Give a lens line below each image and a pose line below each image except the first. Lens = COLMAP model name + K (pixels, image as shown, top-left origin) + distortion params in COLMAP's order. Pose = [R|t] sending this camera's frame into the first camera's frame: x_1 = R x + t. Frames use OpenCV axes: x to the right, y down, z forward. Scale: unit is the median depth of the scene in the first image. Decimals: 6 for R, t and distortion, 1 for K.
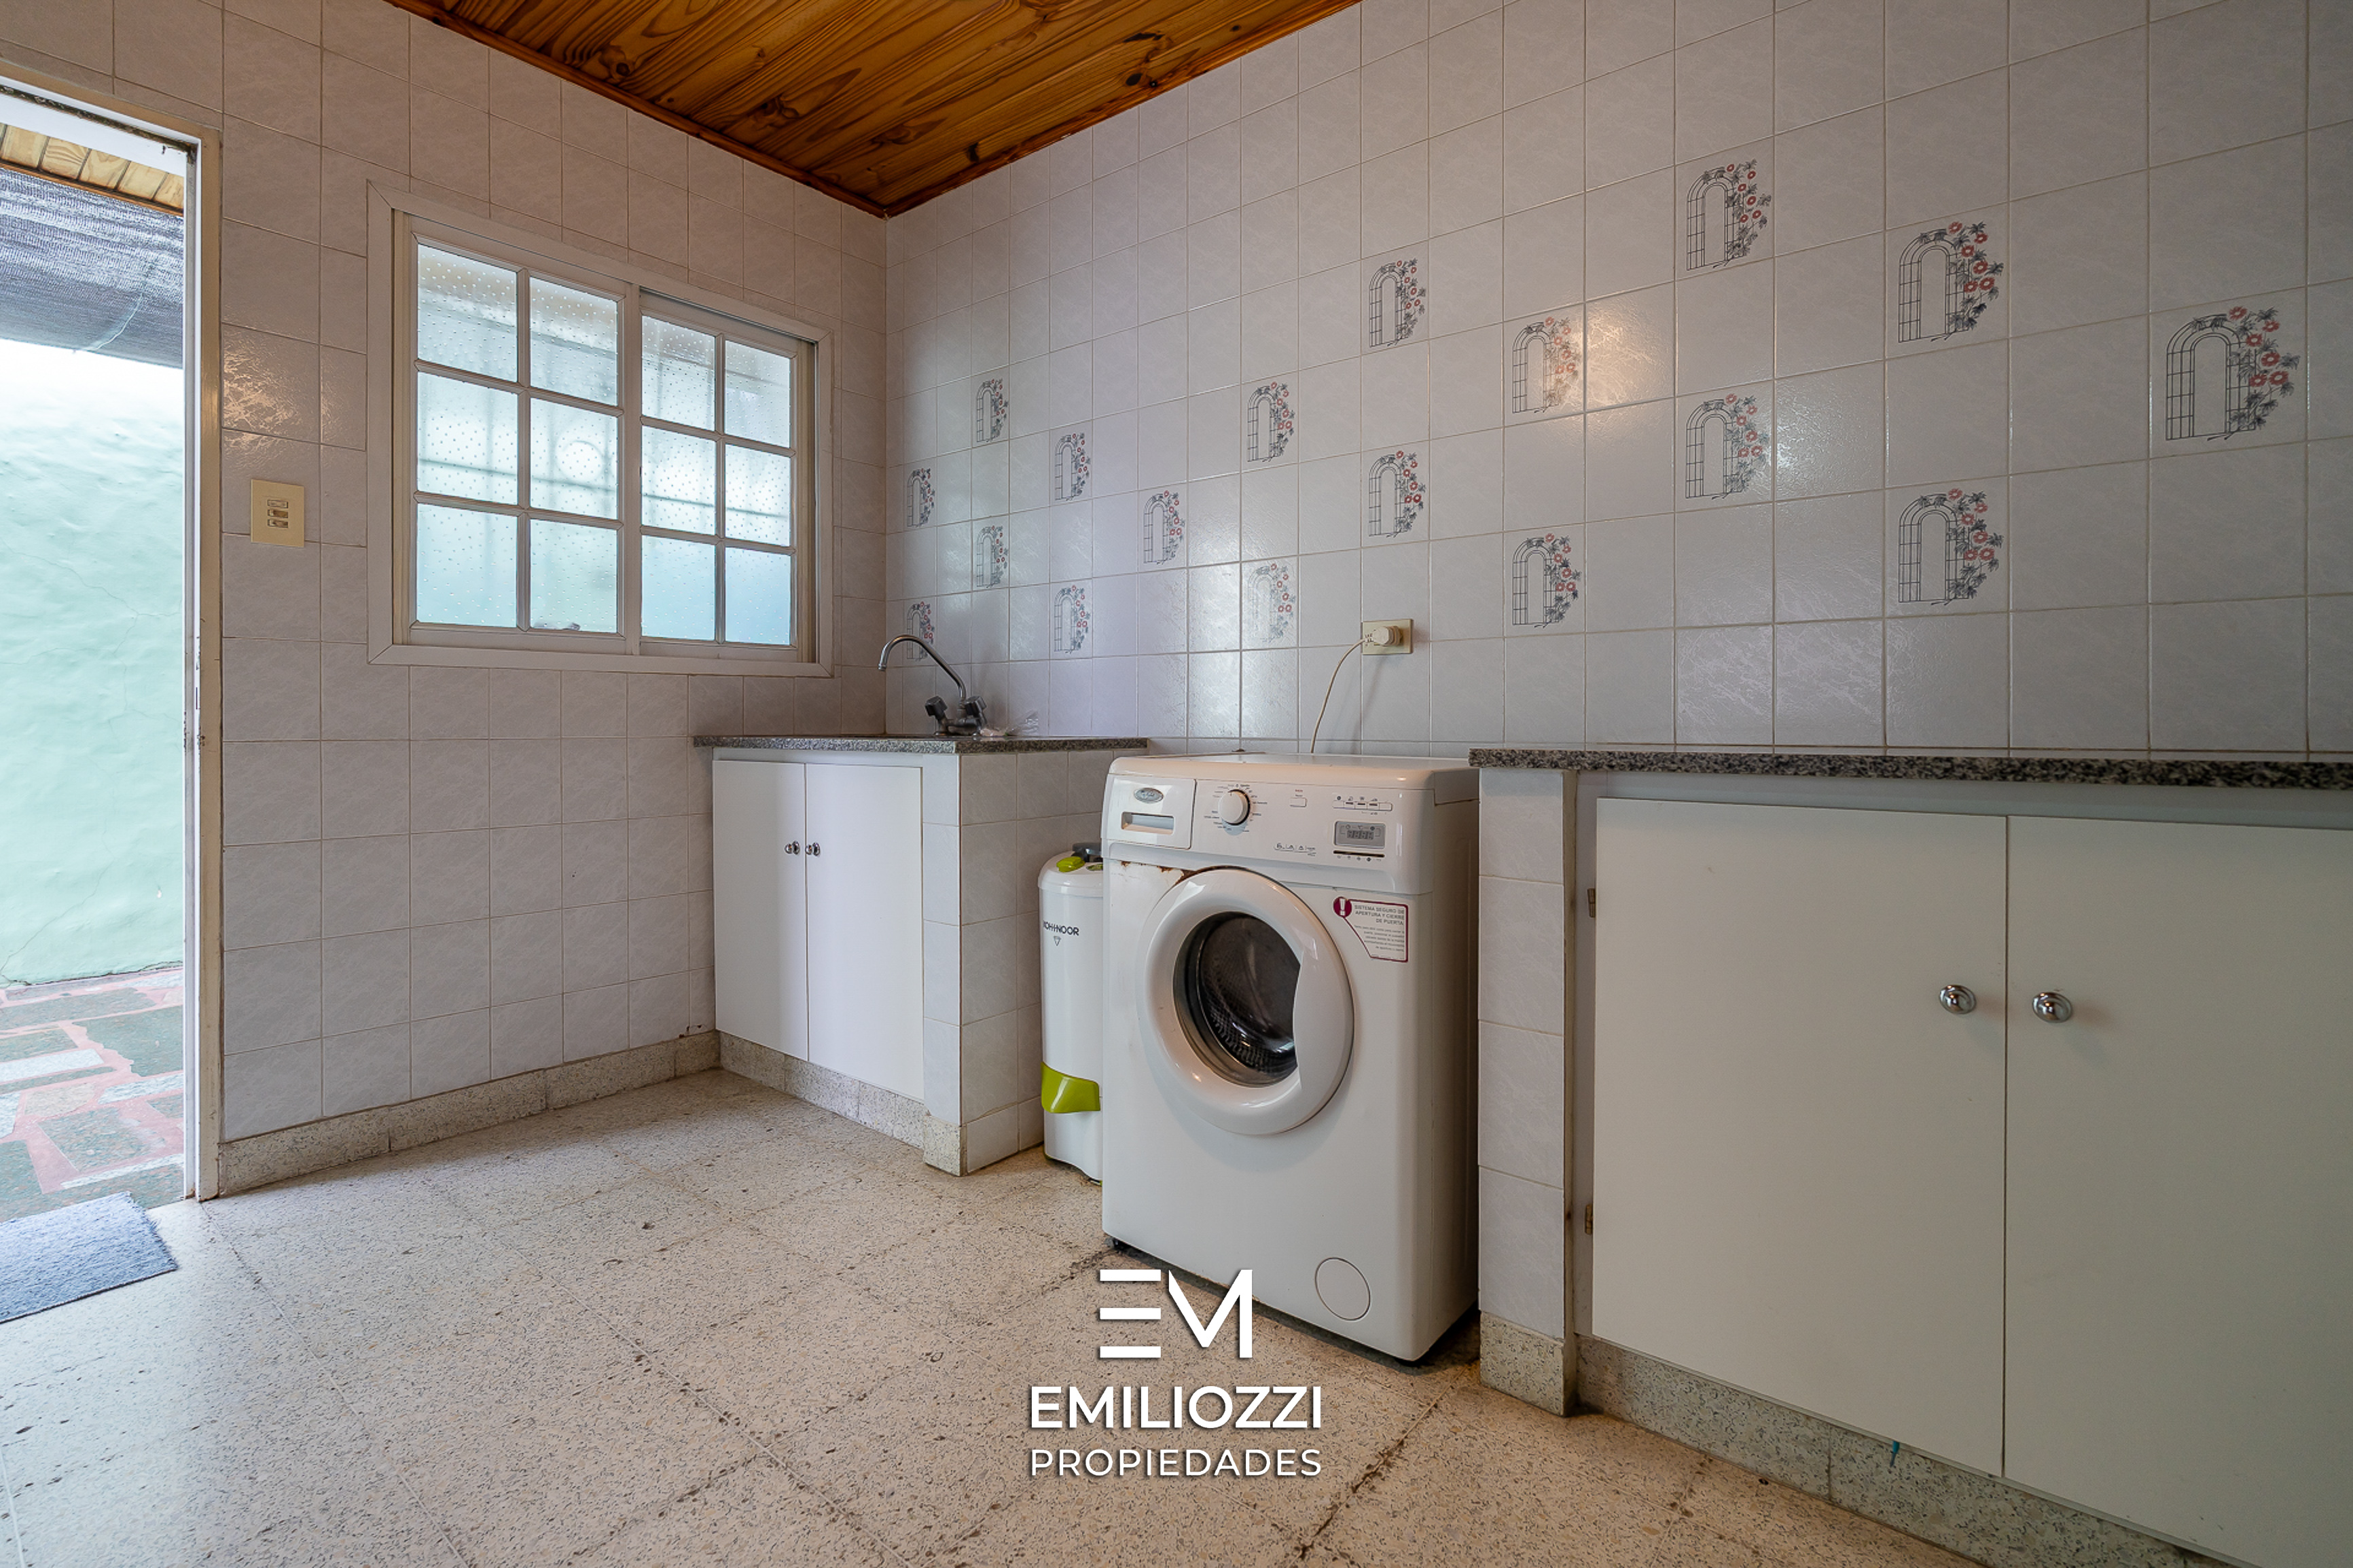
lens RADIAL K [[1056.4, 0, 1168.7], [0, 1056.4, 708.8], [0, 0, 1]] dist [-0.000002, 0.000350]
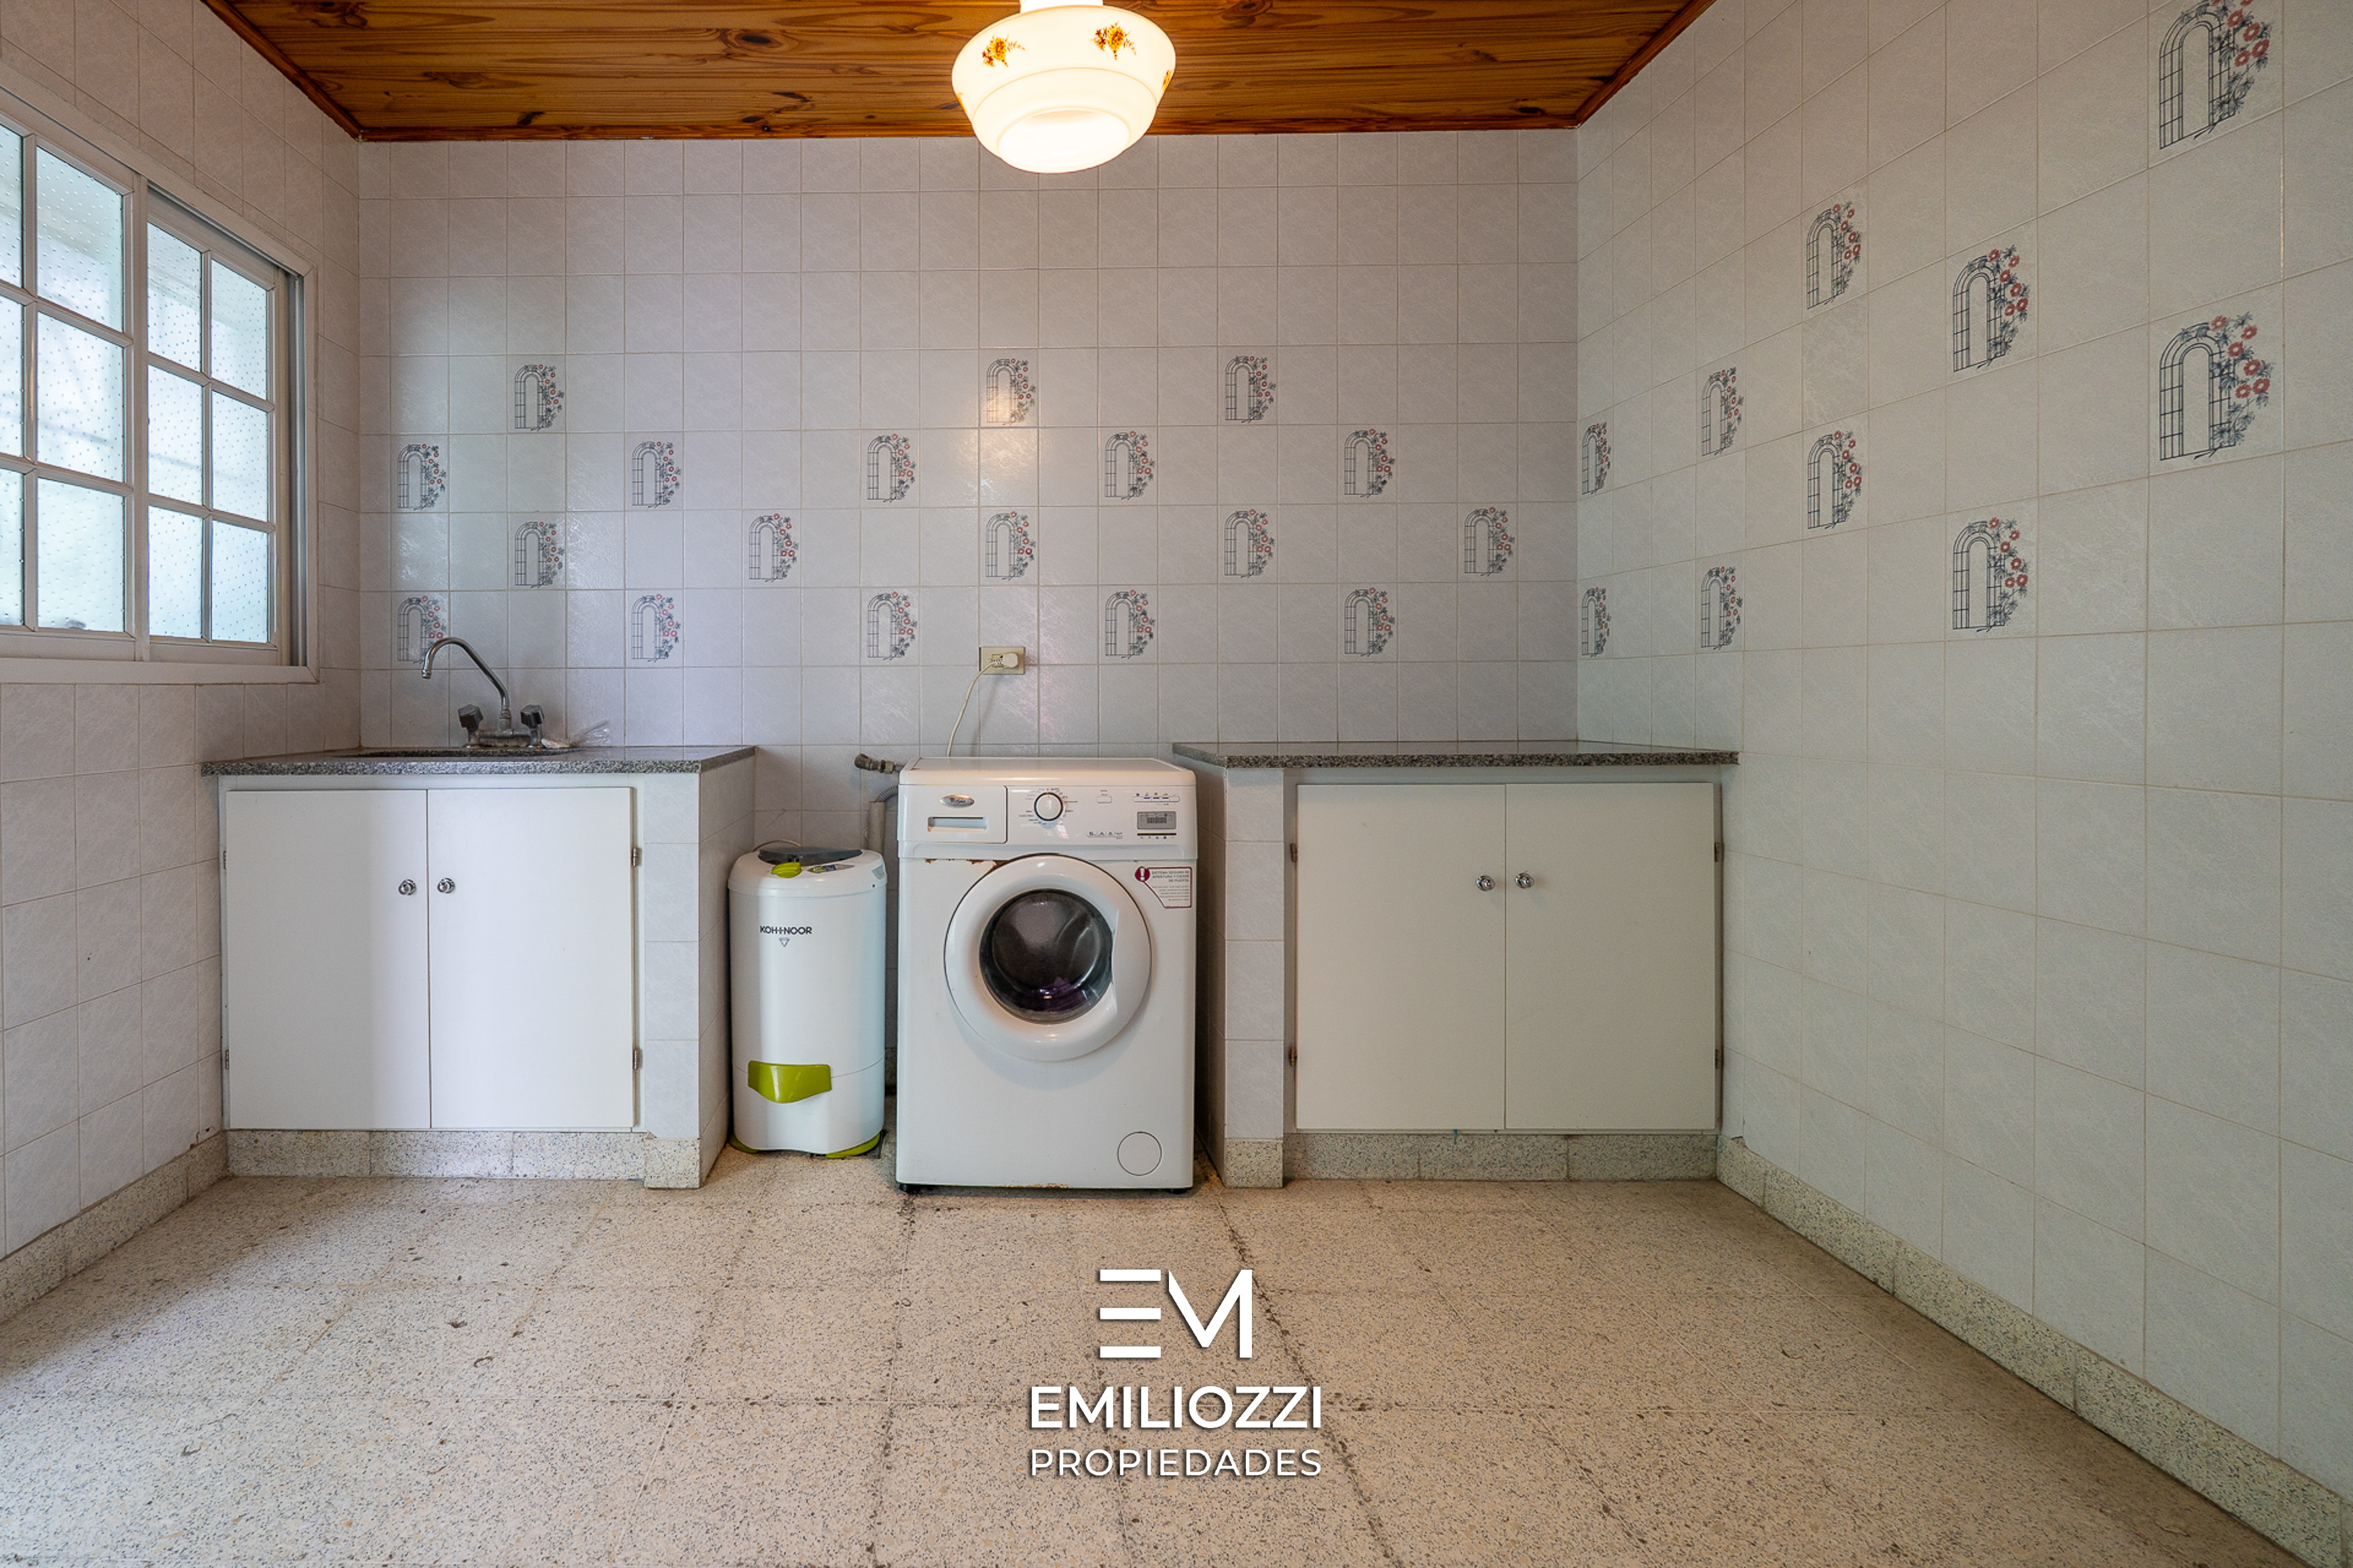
lens RADIAL K [[1112.4, 0, 922.5], [0, 1112.4, 682.5], [0, 0, 1]] dist [-0.000431, 0.000196]
pose [[0.795524, -0.001613, 0.605919, -0.647451], [-0.000142, 0.999996, 0.002849, -0.044729], [-0.605922, -0.002353, 0.795521, 0.019022]]
